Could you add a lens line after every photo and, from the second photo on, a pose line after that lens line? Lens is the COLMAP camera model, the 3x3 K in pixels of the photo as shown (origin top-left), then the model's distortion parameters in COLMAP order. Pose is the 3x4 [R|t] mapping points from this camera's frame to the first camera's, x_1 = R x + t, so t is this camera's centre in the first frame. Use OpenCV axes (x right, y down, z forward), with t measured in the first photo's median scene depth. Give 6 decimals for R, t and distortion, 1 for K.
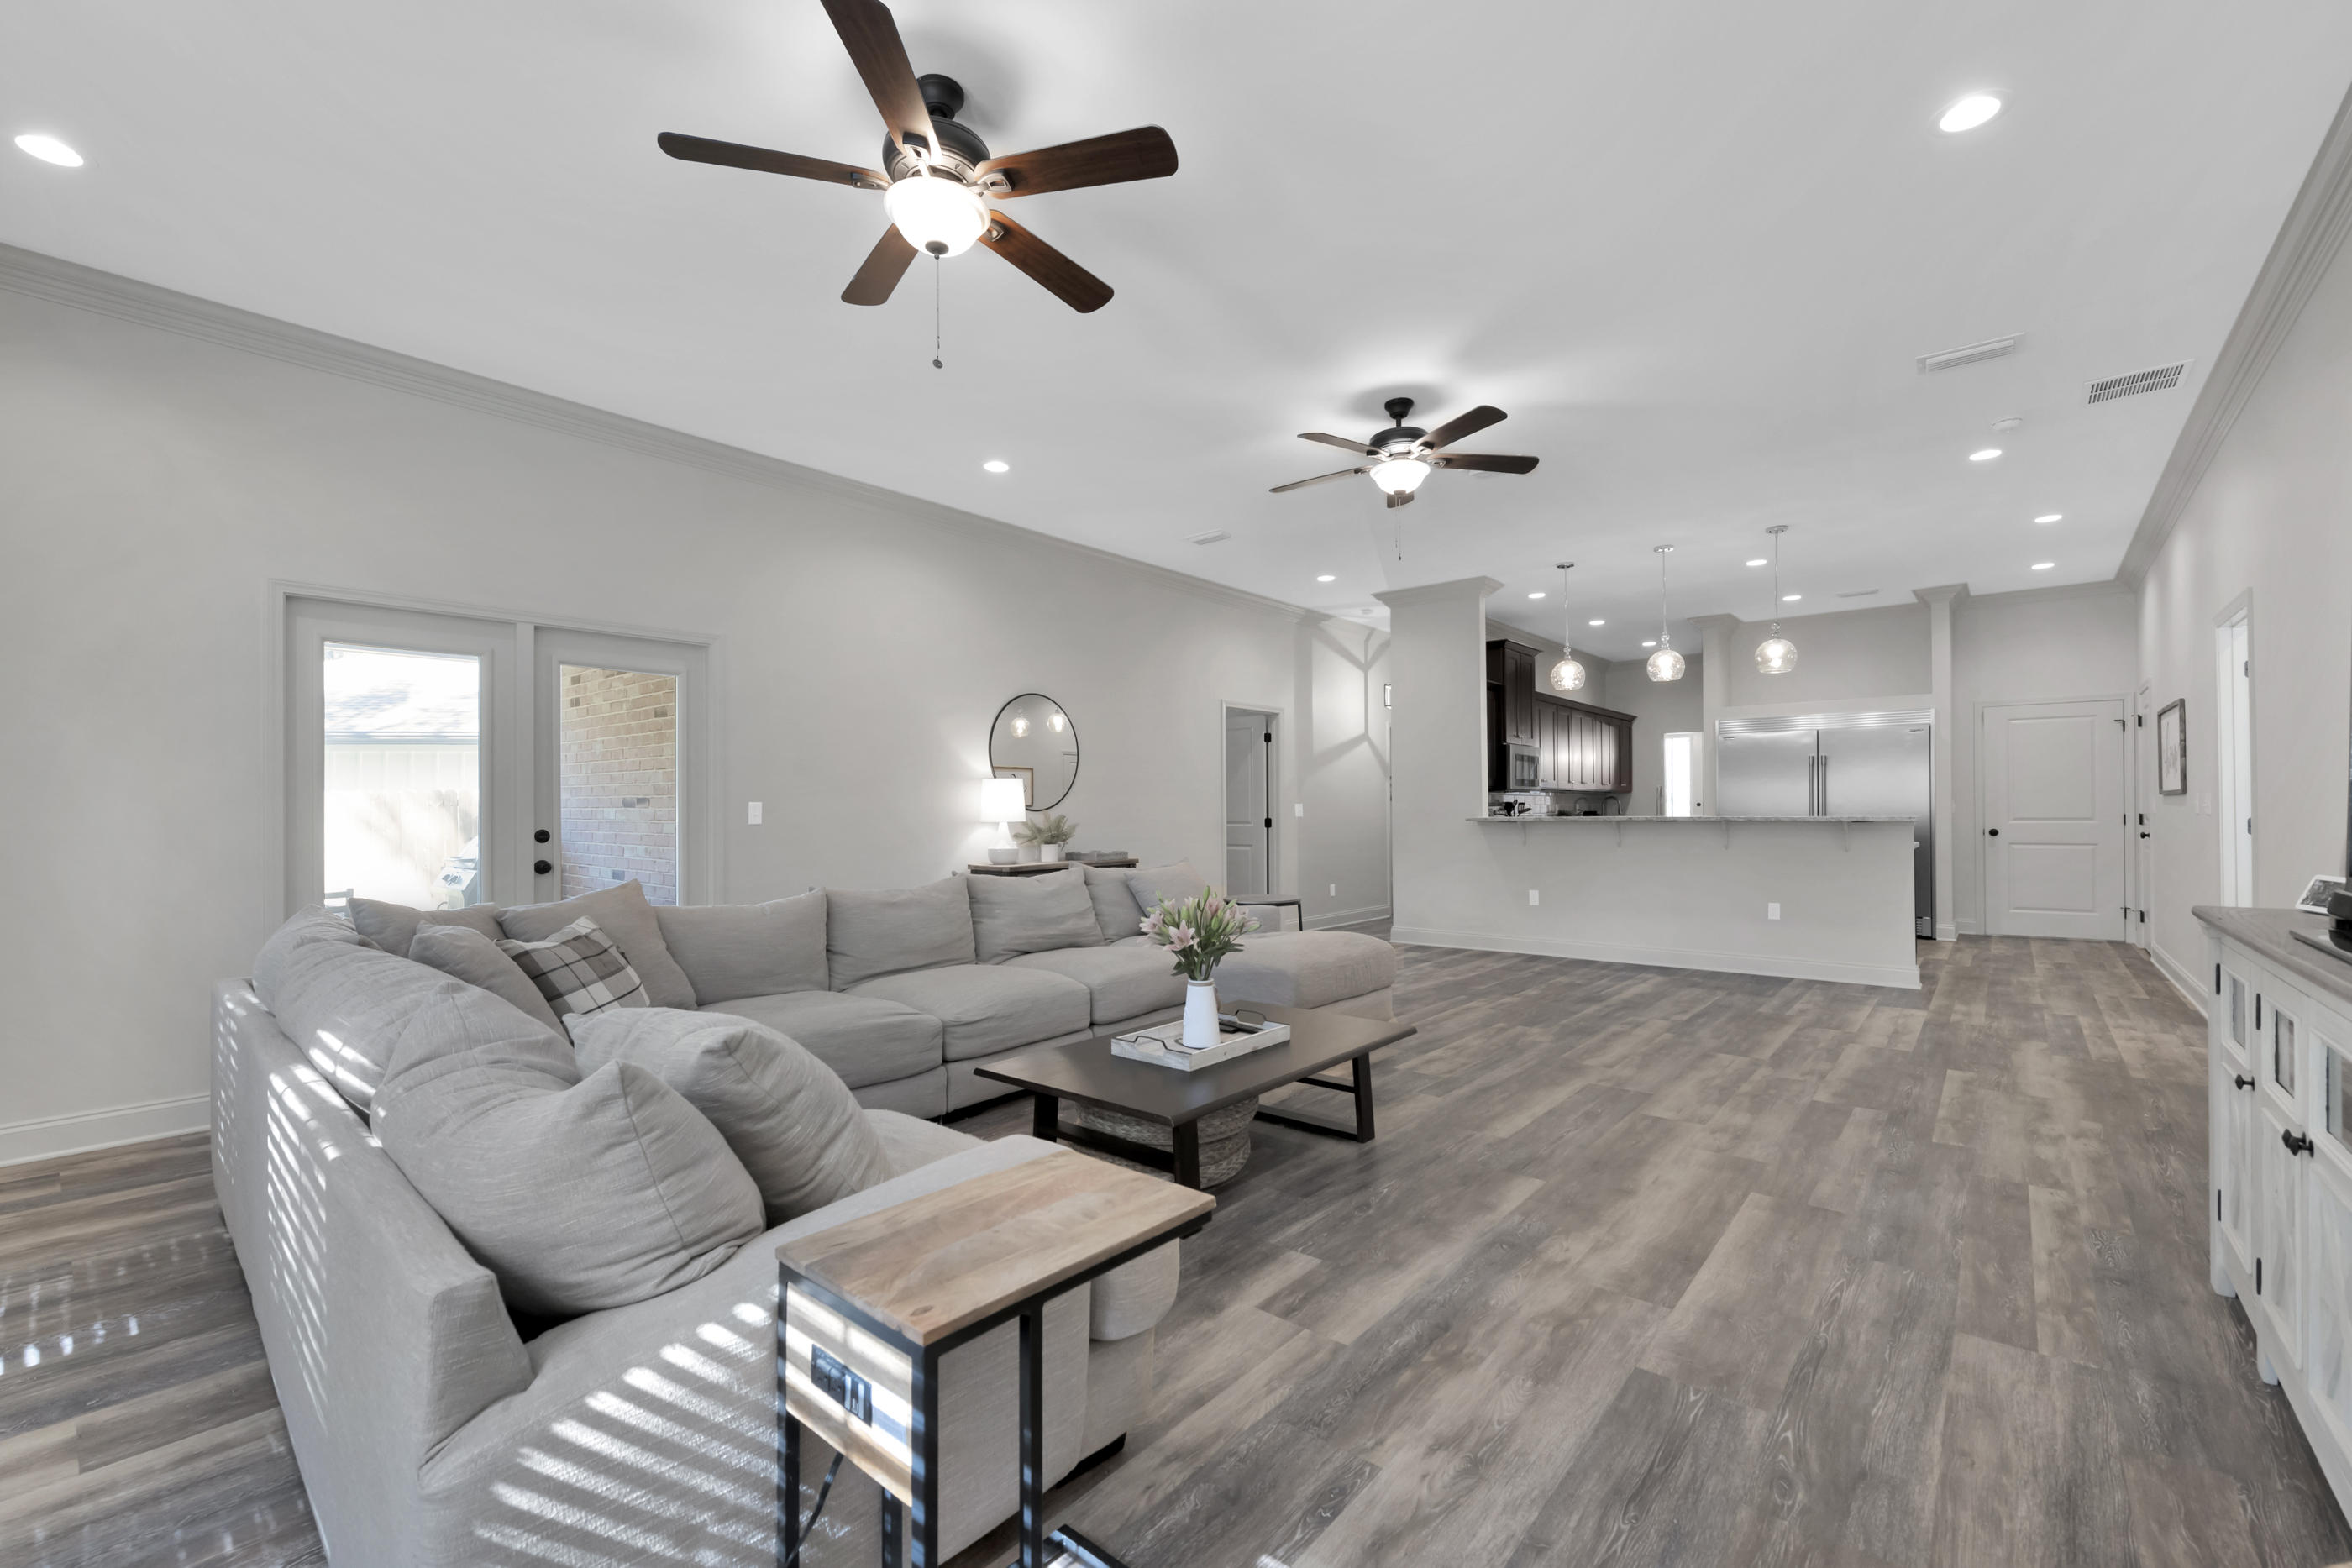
lens RADIAL K [[977.4, 0, 1189.2], [0, 977.4, 786.3], [0, 0, 1]] dist [0.011202, -0.008204]
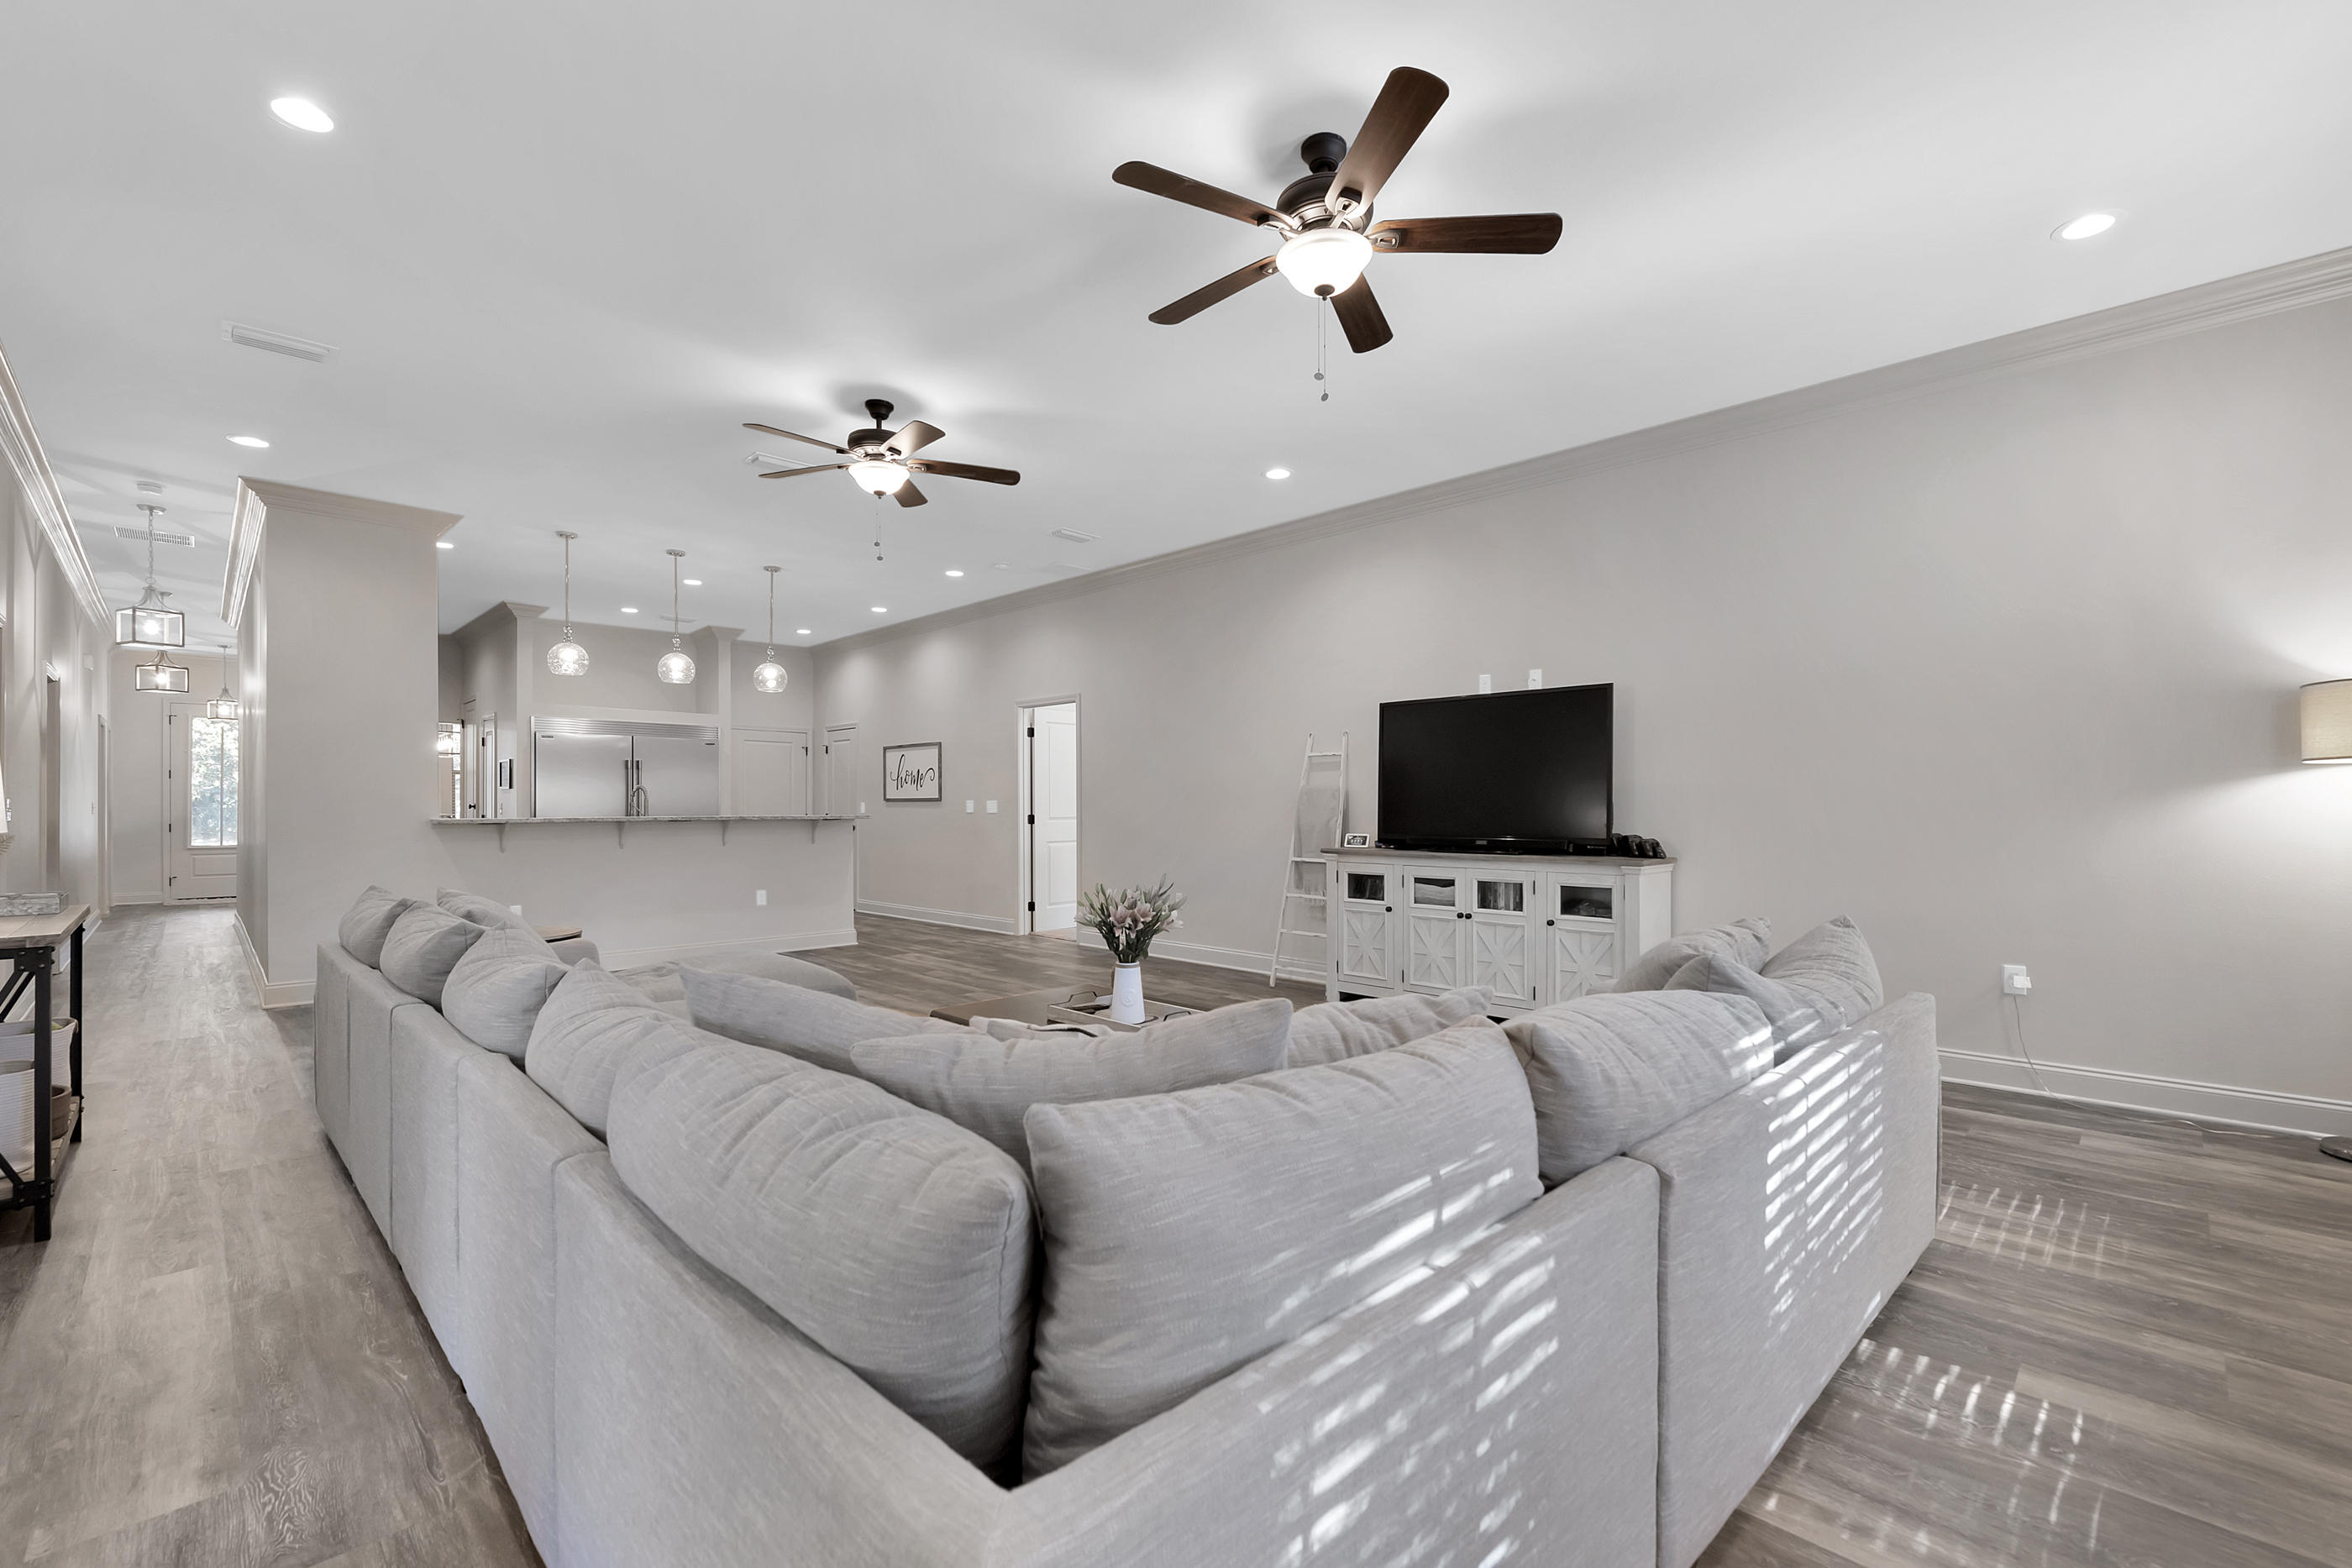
lens RADIAL K [[990.6, 0, 1189.4], [0, 990.6, 783.8], [0, 0, 1]] dist [-0.001377, -0.000784]
pose [[0.082274, 0.029152, 0.996183, -0.584752], [-0.024397, 0.999331, -0.027229, 0.014043], [-0.996311, -0.022063, 0.082930, 0.453149]]
